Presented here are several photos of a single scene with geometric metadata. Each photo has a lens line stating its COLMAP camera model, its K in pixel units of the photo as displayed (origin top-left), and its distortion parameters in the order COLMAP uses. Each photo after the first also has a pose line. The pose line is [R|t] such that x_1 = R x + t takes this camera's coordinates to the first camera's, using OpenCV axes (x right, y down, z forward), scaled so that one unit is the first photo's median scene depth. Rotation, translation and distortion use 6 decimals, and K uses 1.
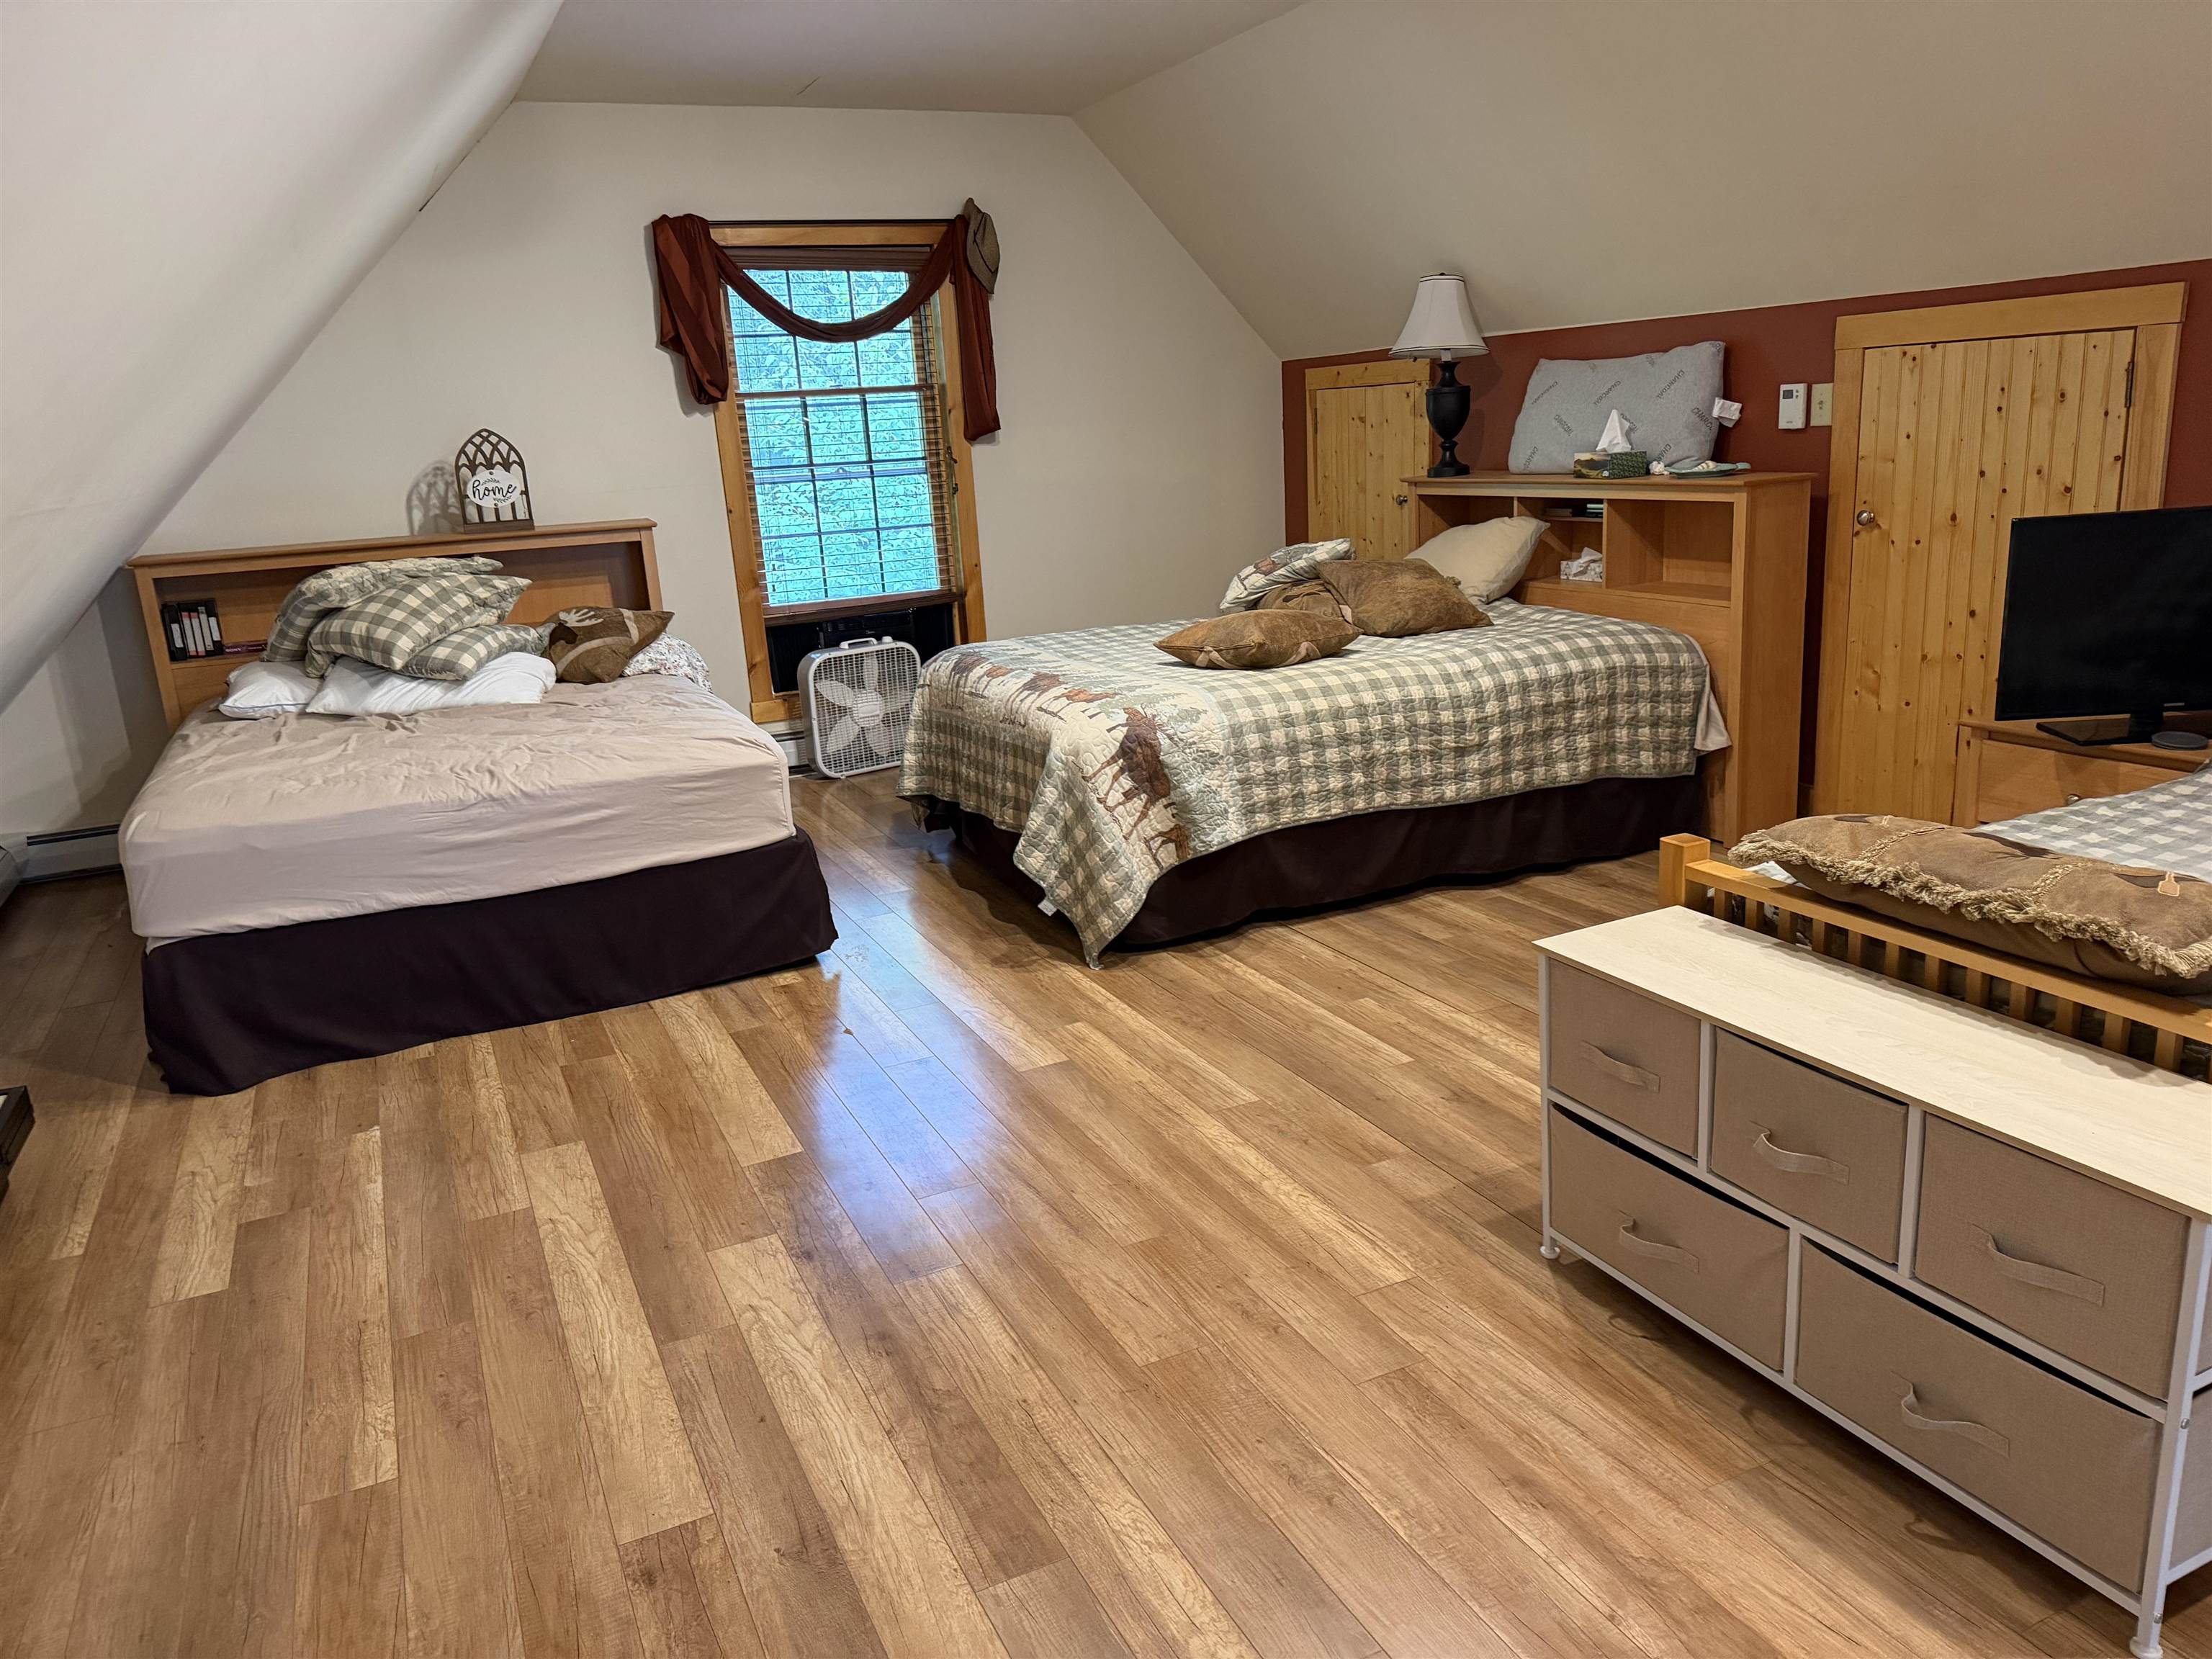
lens RADIAL K [[1563.1, 0, 1101.7], [0, 1563.1, 835.7], [0, 0, 1]] dist [0.067986, -0.082516]
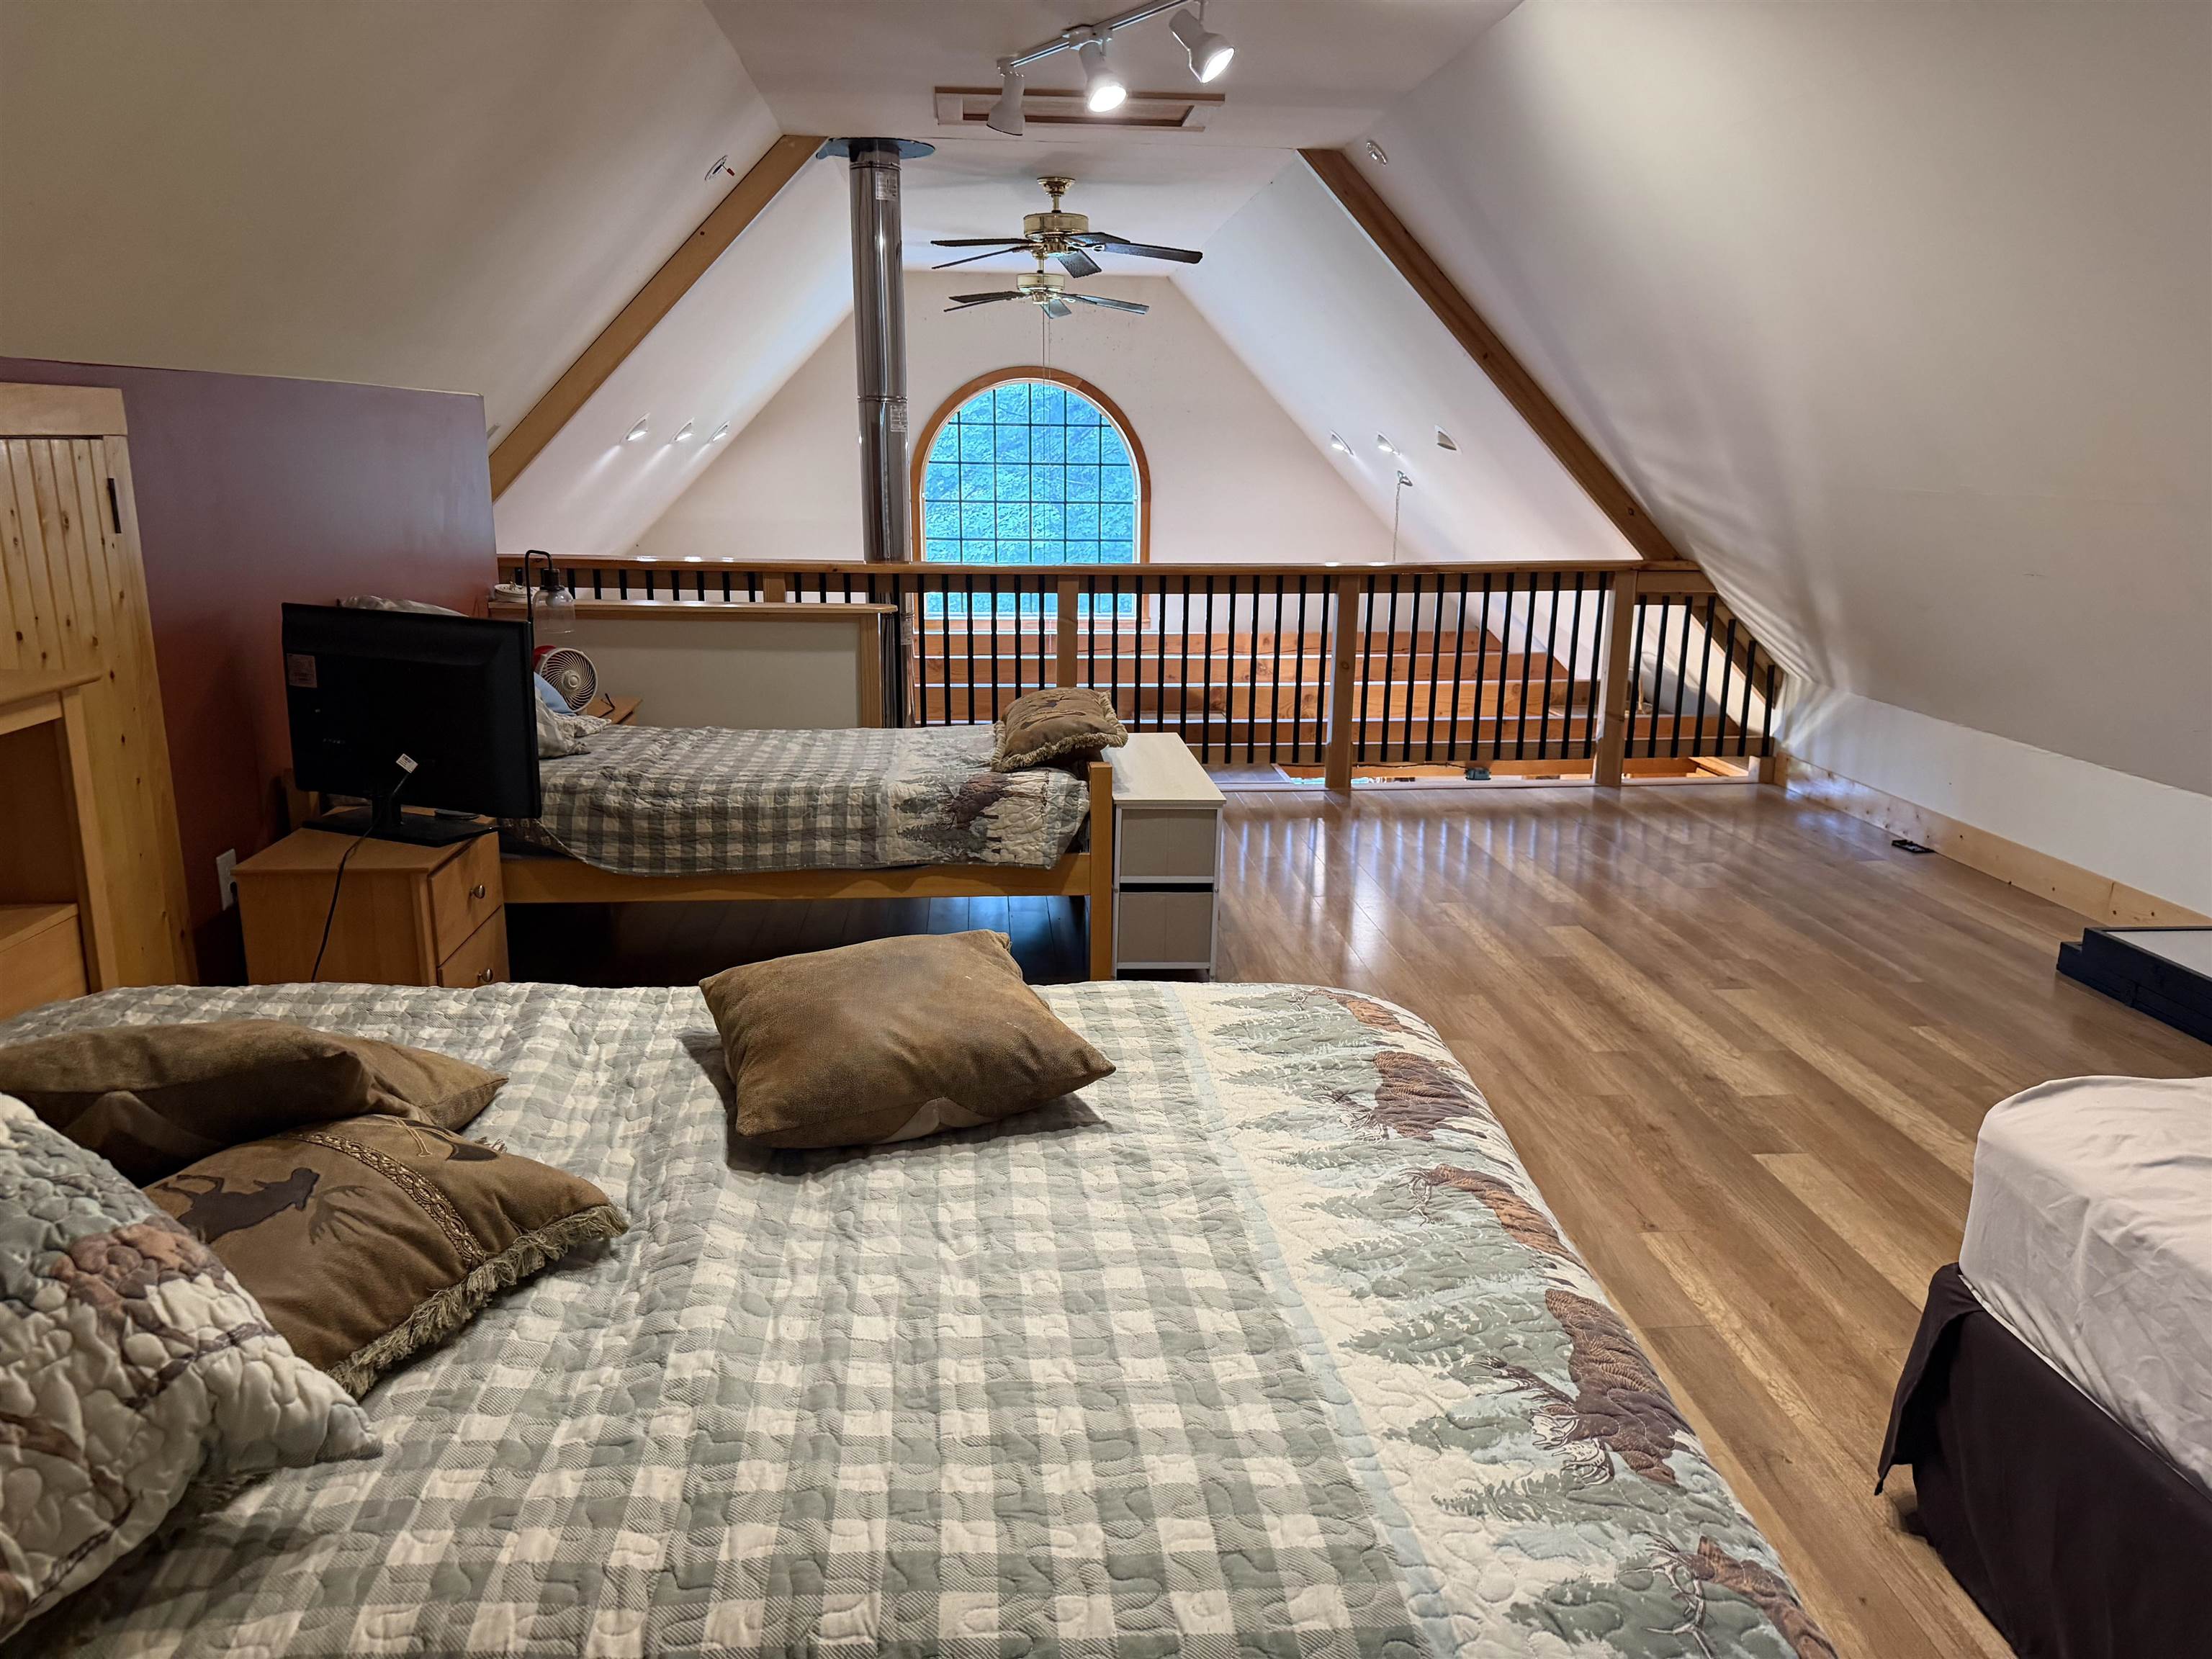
lens RADIAL K [[1563.1, 0, 1101.7], [0, 1563.1, 835.7], [0, 0, 1]] dist [0.067986, -0.082516]
pose [[-0.936846, -0.036526, 0.347829, -0.186123], [0.133391, 0.882038, 0.451902, -0.687554], [-0.323304, 0.469760, -0.821462, 2.505529]]
